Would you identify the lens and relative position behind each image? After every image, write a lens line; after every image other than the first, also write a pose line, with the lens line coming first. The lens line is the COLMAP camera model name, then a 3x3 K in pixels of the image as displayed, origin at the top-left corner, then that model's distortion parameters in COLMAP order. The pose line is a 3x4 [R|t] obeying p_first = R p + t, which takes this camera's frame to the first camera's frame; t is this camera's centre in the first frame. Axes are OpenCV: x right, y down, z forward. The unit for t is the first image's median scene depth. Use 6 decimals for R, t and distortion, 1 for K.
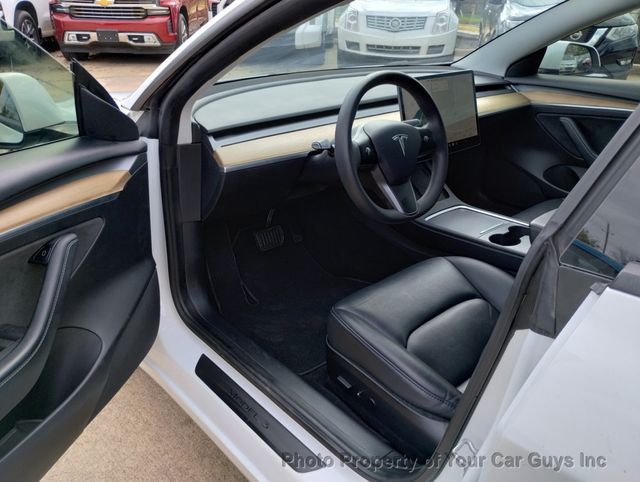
lens RADIAL K [[529.7, 0, 327.3], [0, 529.7, 241.2], [0, 0, 1]] dist [0.013007, -0.010429]
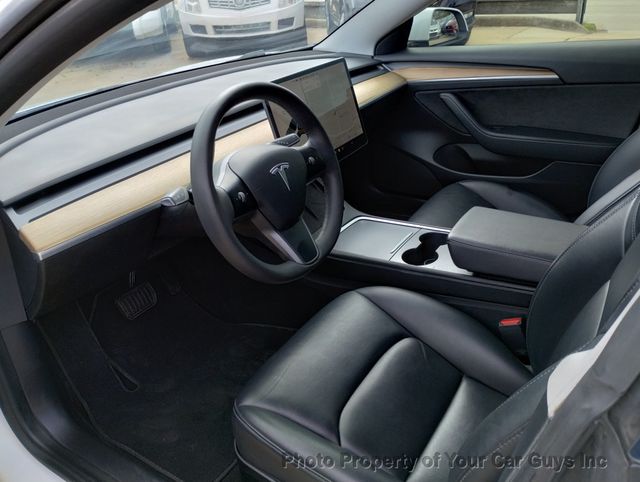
lens RADIAL K [[520.1, 0, 328.3], [0, 520.1, 240.2], [0, 0, 1]] dist [0.061664, -0.076480]
pose [[0.959078, -0.195765, 0.204562, 0.019188], [0.186396, 0.980368, 0.064299, -0.080005], [-0.213134, -0.023539, 0.976739, 0.154464]]
